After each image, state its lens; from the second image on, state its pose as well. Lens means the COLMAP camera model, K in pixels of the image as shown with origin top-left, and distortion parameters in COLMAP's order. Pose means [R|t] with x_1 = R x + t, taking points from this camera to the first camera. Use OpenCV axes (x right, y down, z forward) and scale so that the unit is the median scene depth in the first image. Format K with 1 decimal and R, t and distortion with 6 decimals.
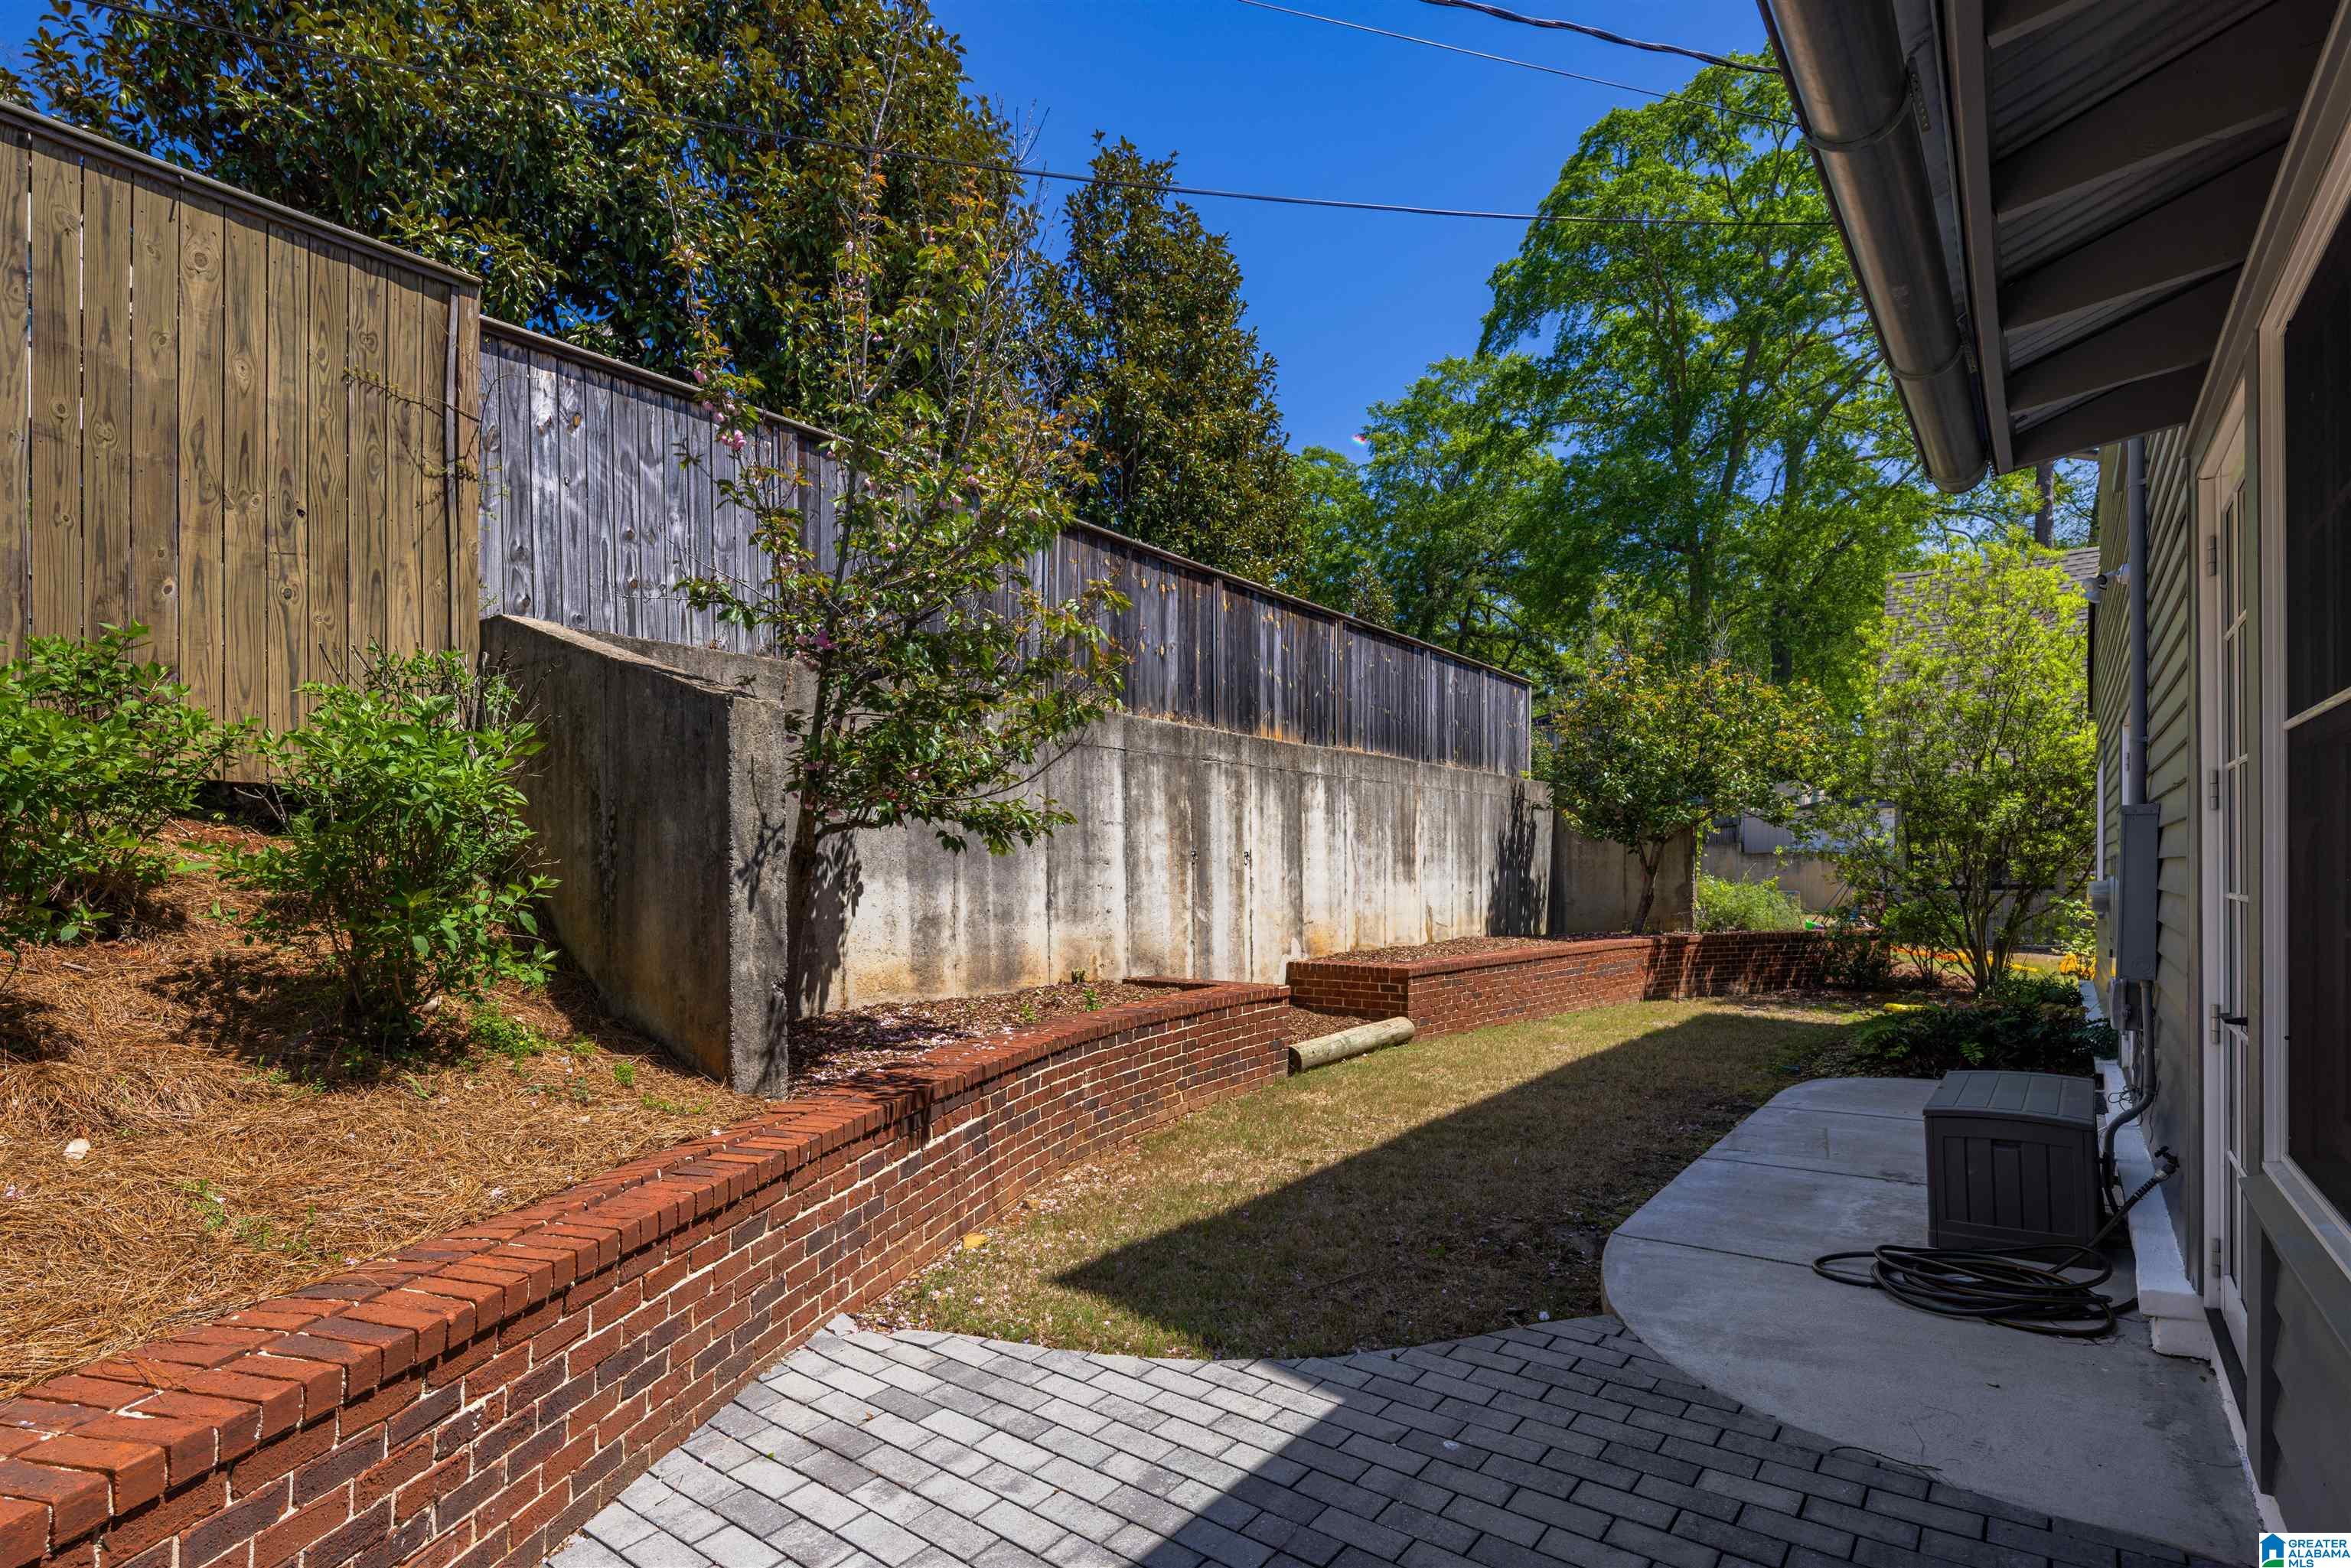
lens RADIAL K [[1145.5, 0, 1186.2], [0, 1145.5, 867.5], [0, 0, 1]] dist [-0.000678, -0.000146]
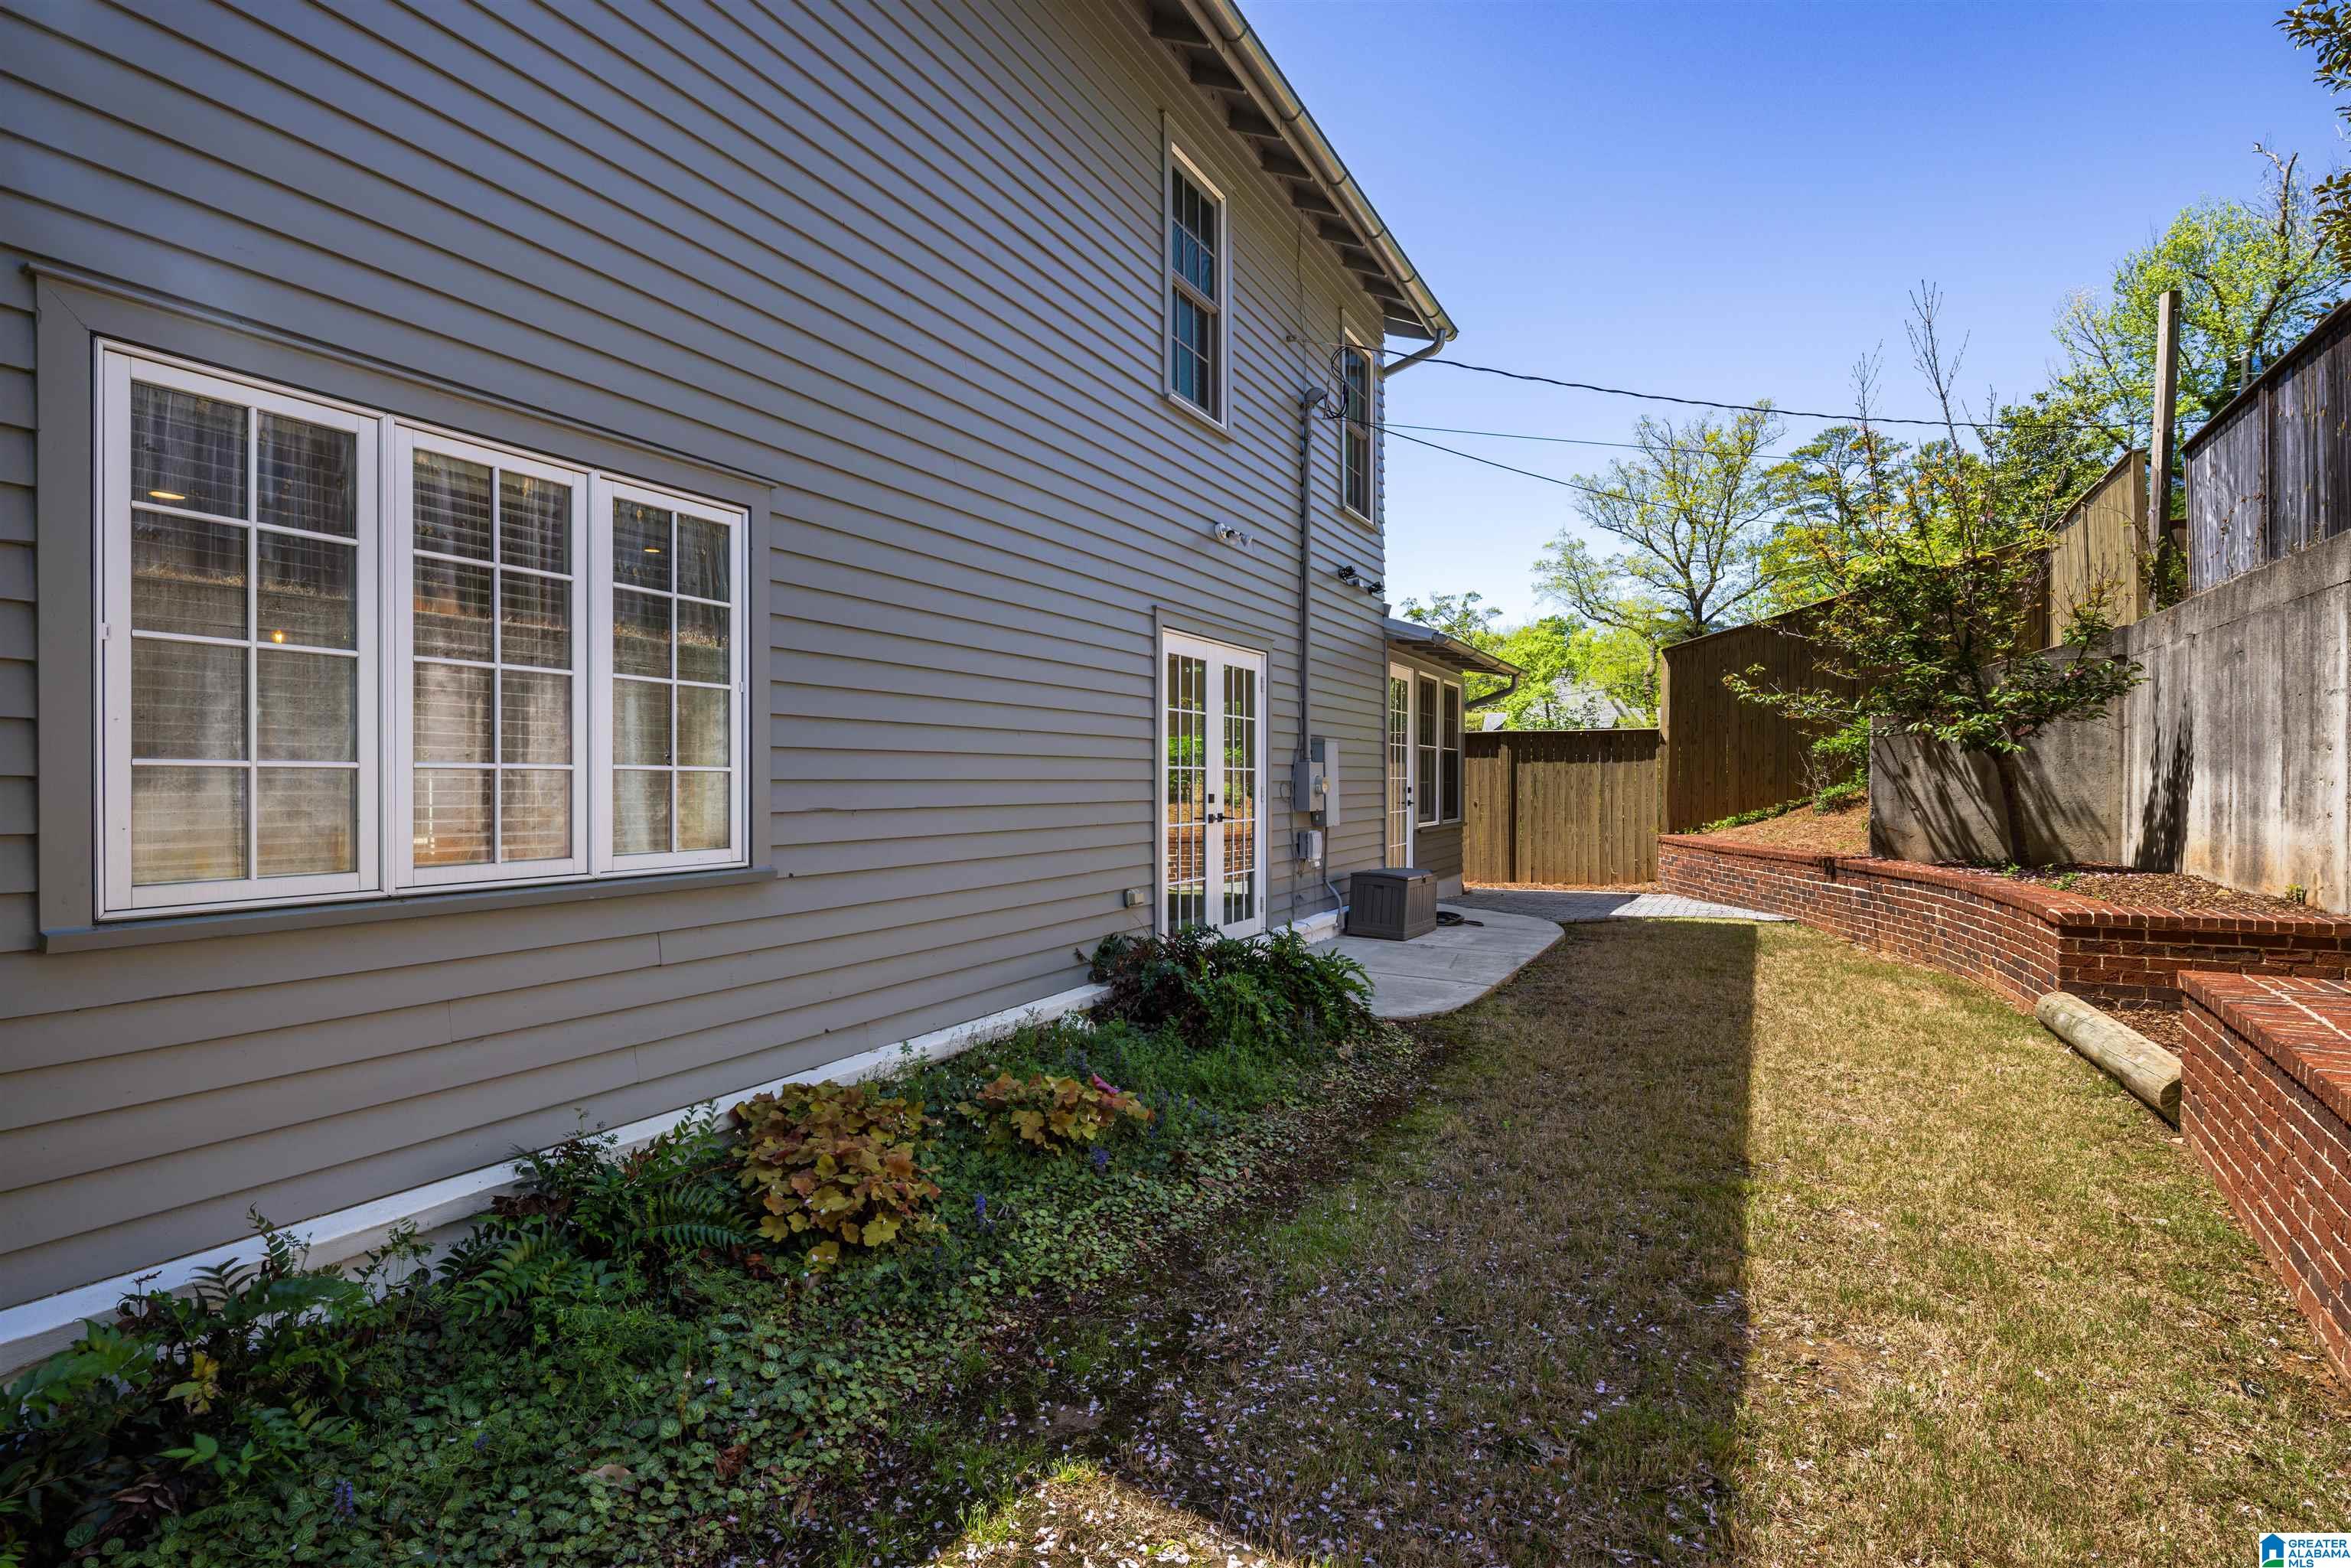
lens RADIAL K [[1145.5, 0, 1172.3], [0, 1145.5, 785.3], [0, 0, 1]] dist [-0.000678, -0.000146]
pose [[-0.986311, 0.007449, -0.164725, 1.281815], [0.006585, 0.999962, 0.005791, 0.017976], [0.164762, 0.004627, -0.986322, 2.665024]]
